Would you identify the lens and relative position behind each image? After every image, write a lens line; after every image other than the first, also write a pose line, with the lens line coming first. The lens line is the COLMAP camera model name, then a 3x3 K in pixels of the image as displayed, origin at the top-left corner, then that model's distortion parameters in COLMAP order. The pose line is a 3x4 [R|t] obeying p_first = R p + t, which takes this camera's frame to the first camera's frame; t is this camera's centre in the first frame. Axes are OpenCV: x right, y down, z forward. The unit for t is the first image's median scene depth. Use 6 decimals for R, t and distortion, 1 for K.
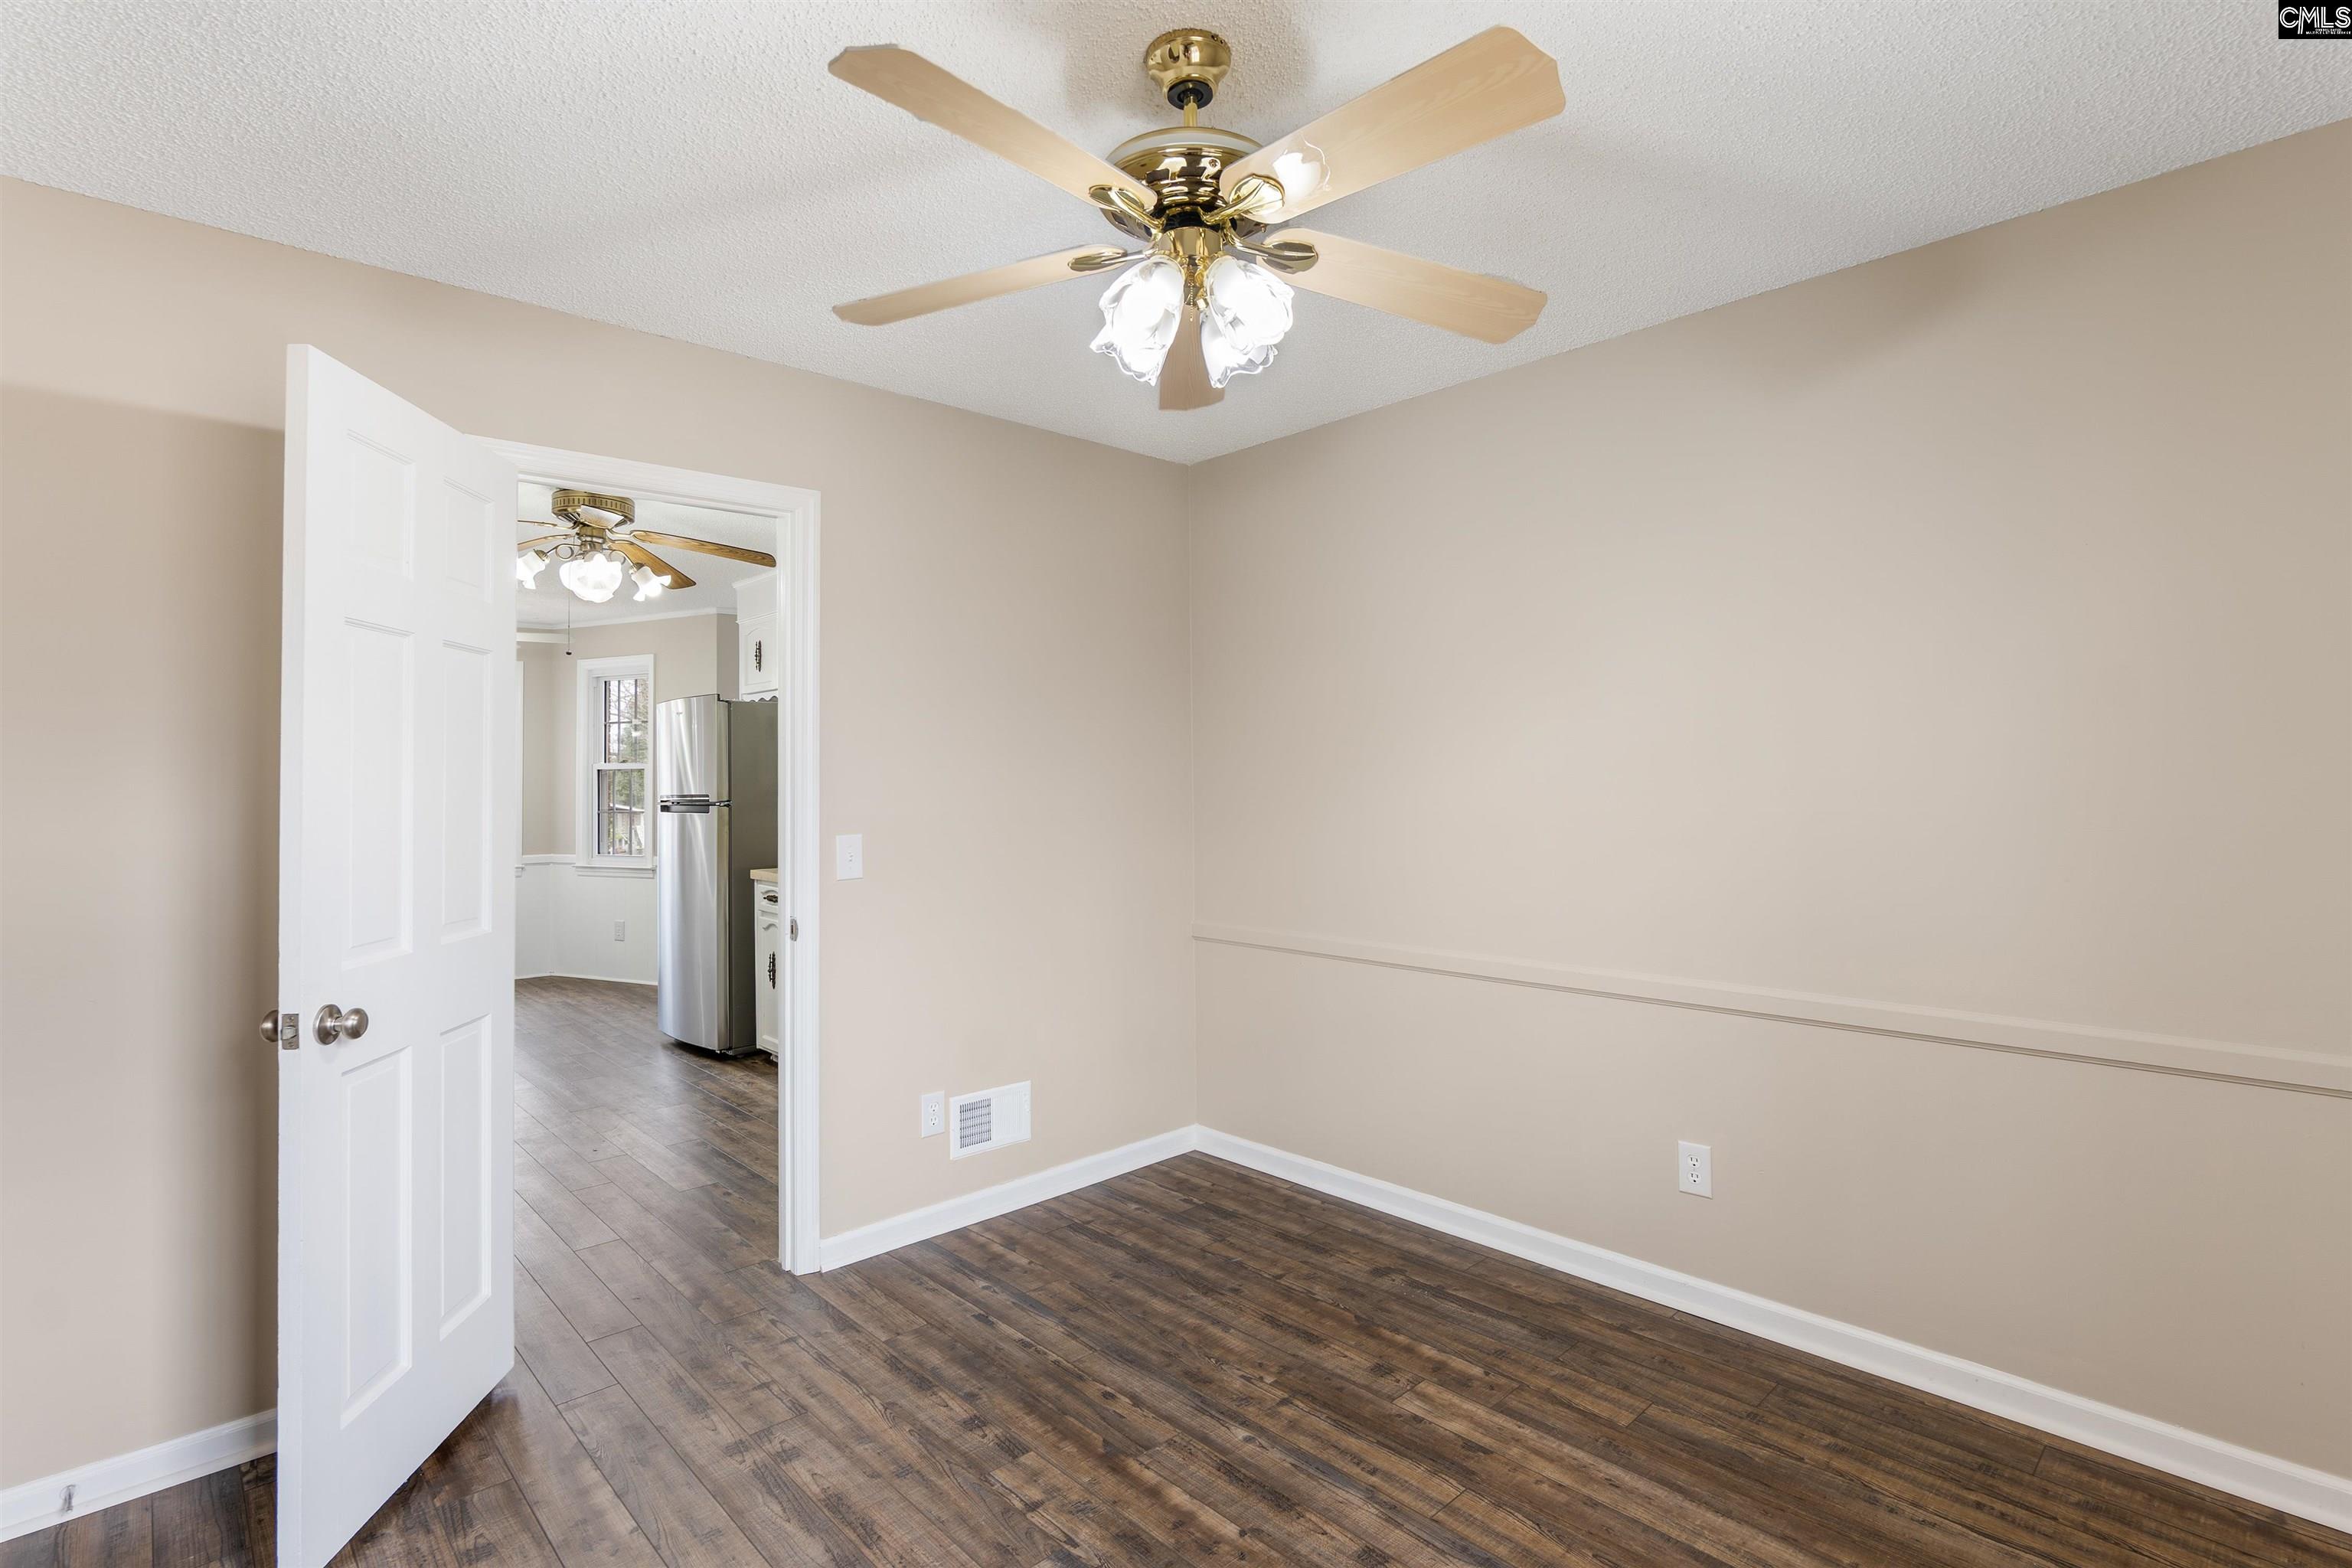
lens RADIAL K [[1100.8, 0, 1187.6], [0, 1100.8, 780.5], [0, 0, 1]] dist [-0.016082, 0.001586]
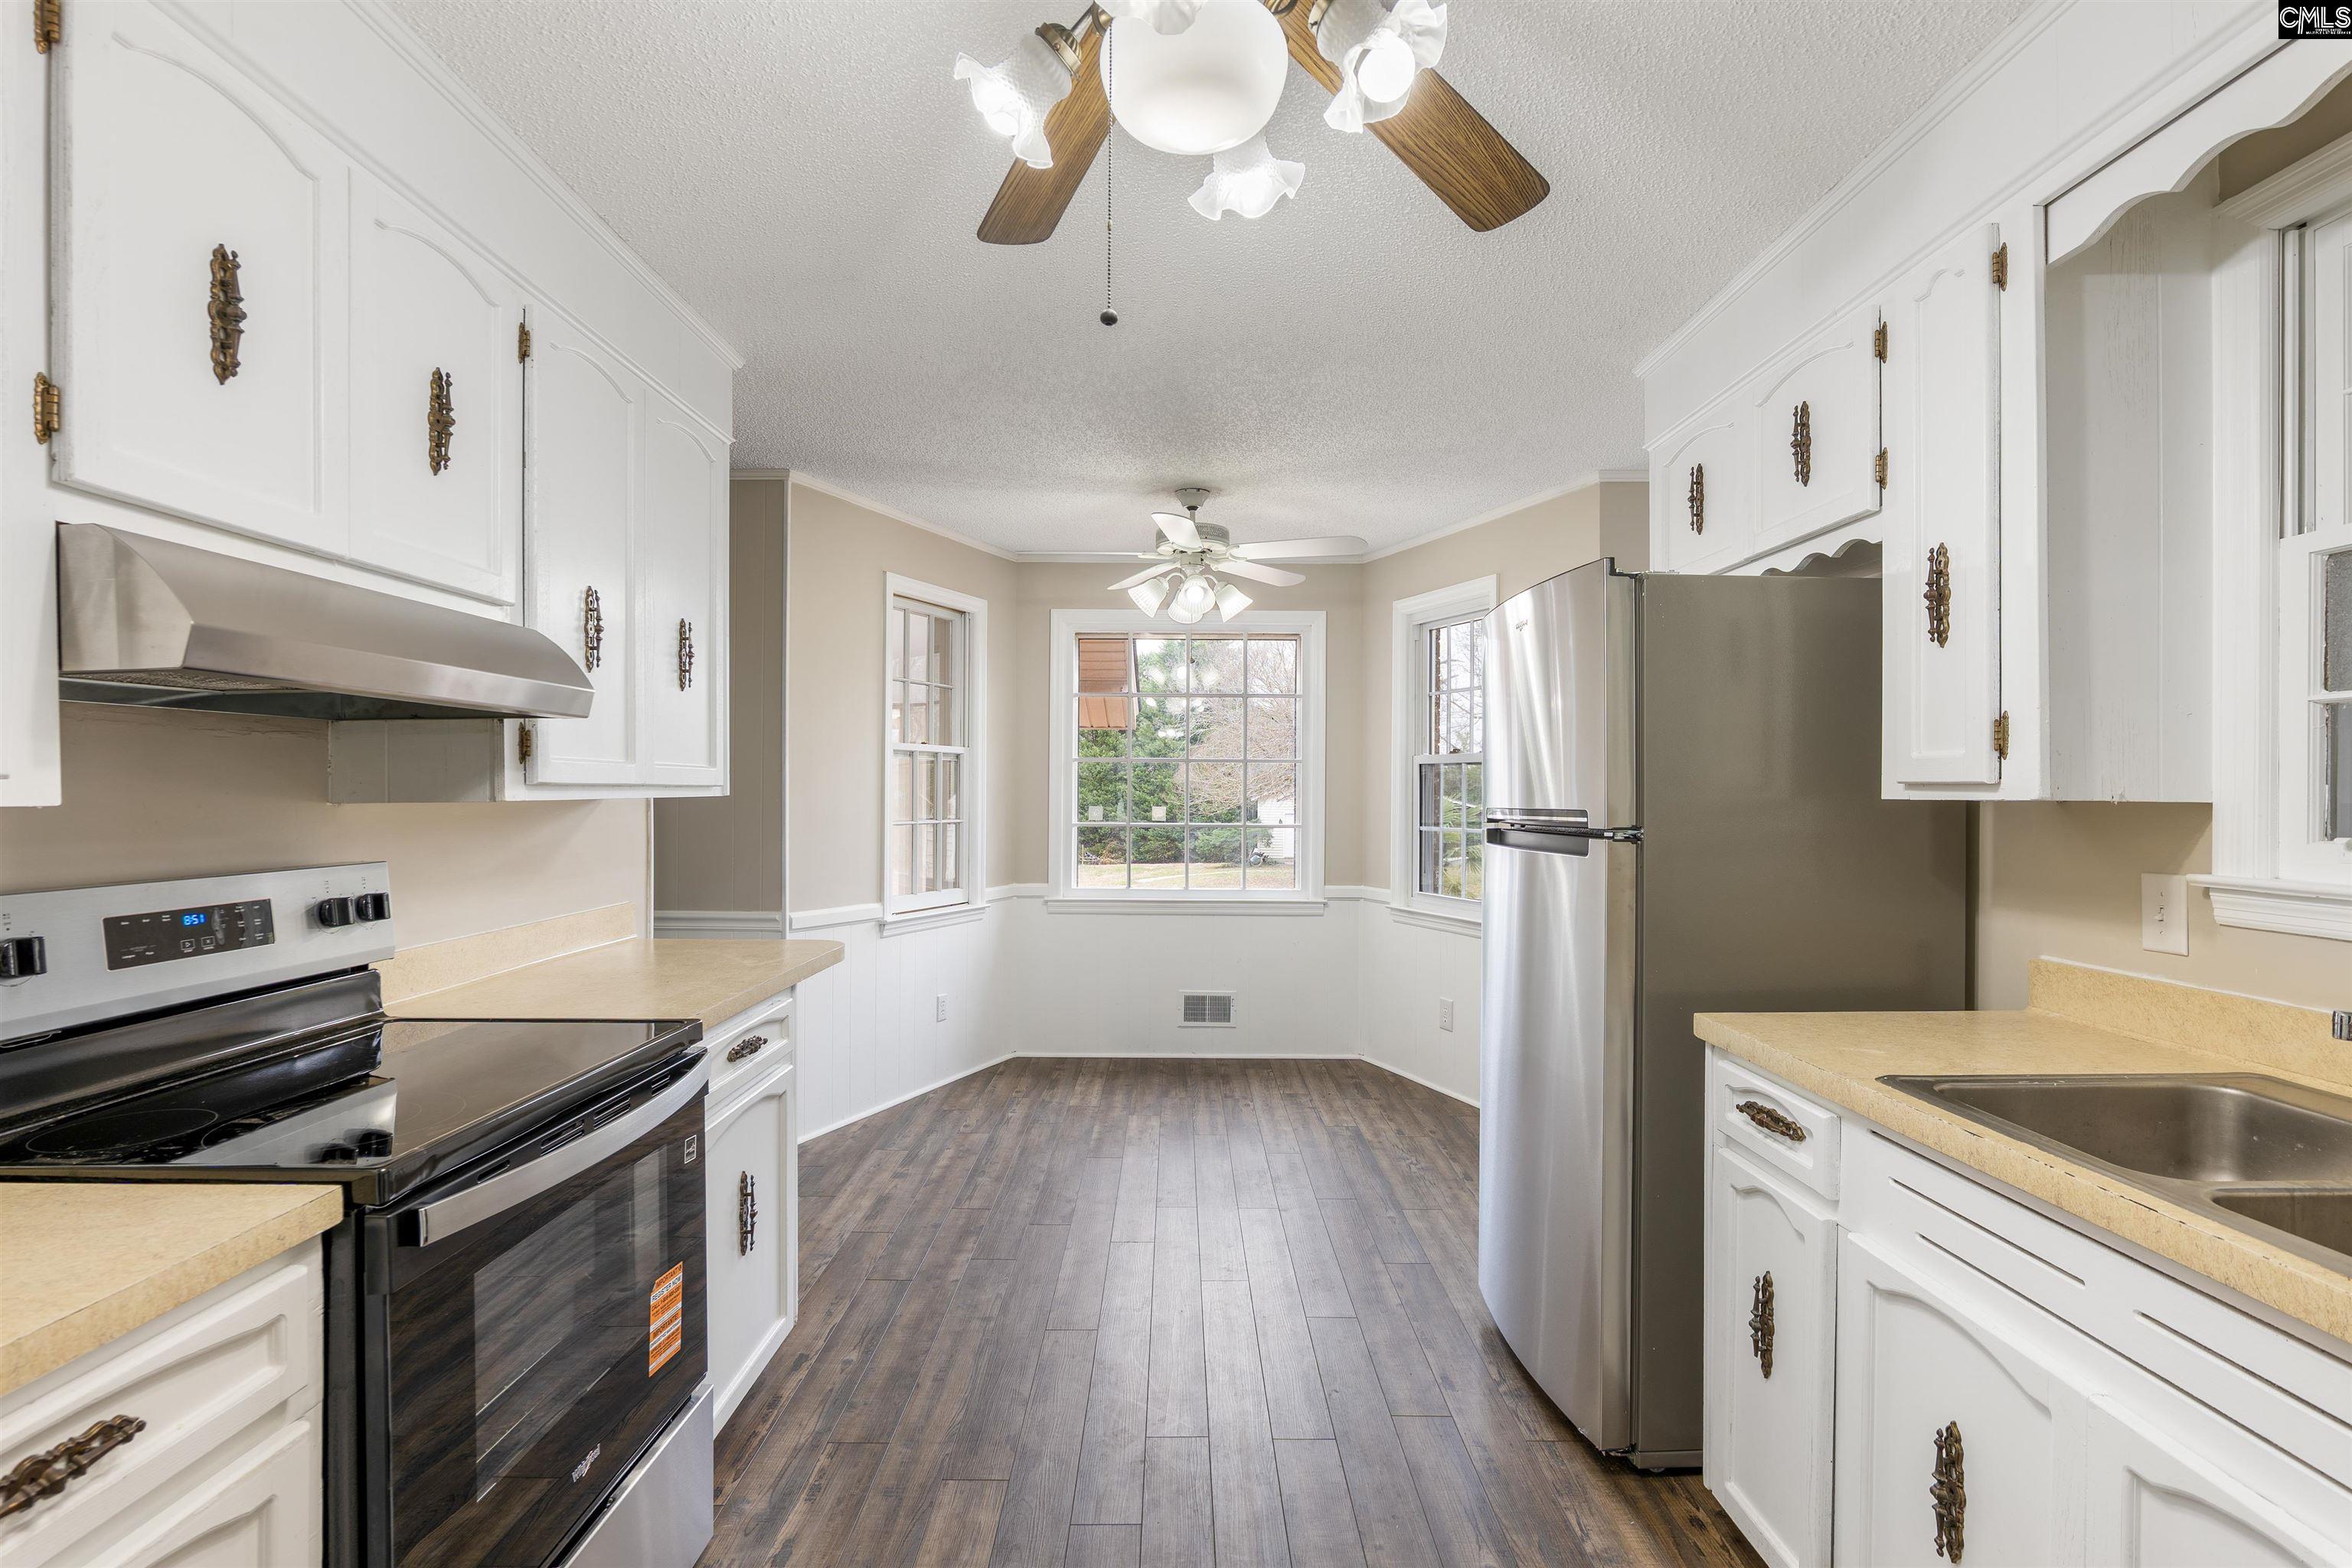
lens RADIAL K [[1100.8, 0, 1181.6], [0, 1100.8, 787.9], [0, 0, 1]] dist [-0.016082, 0.001586]
pose [[0.723429, 0.004310, -0.690386, -0.254561], [-0.001667, 0.999989, 0.004496, 0.002398], [0.690397, -0.002101, 0.723428, 0.580067]]
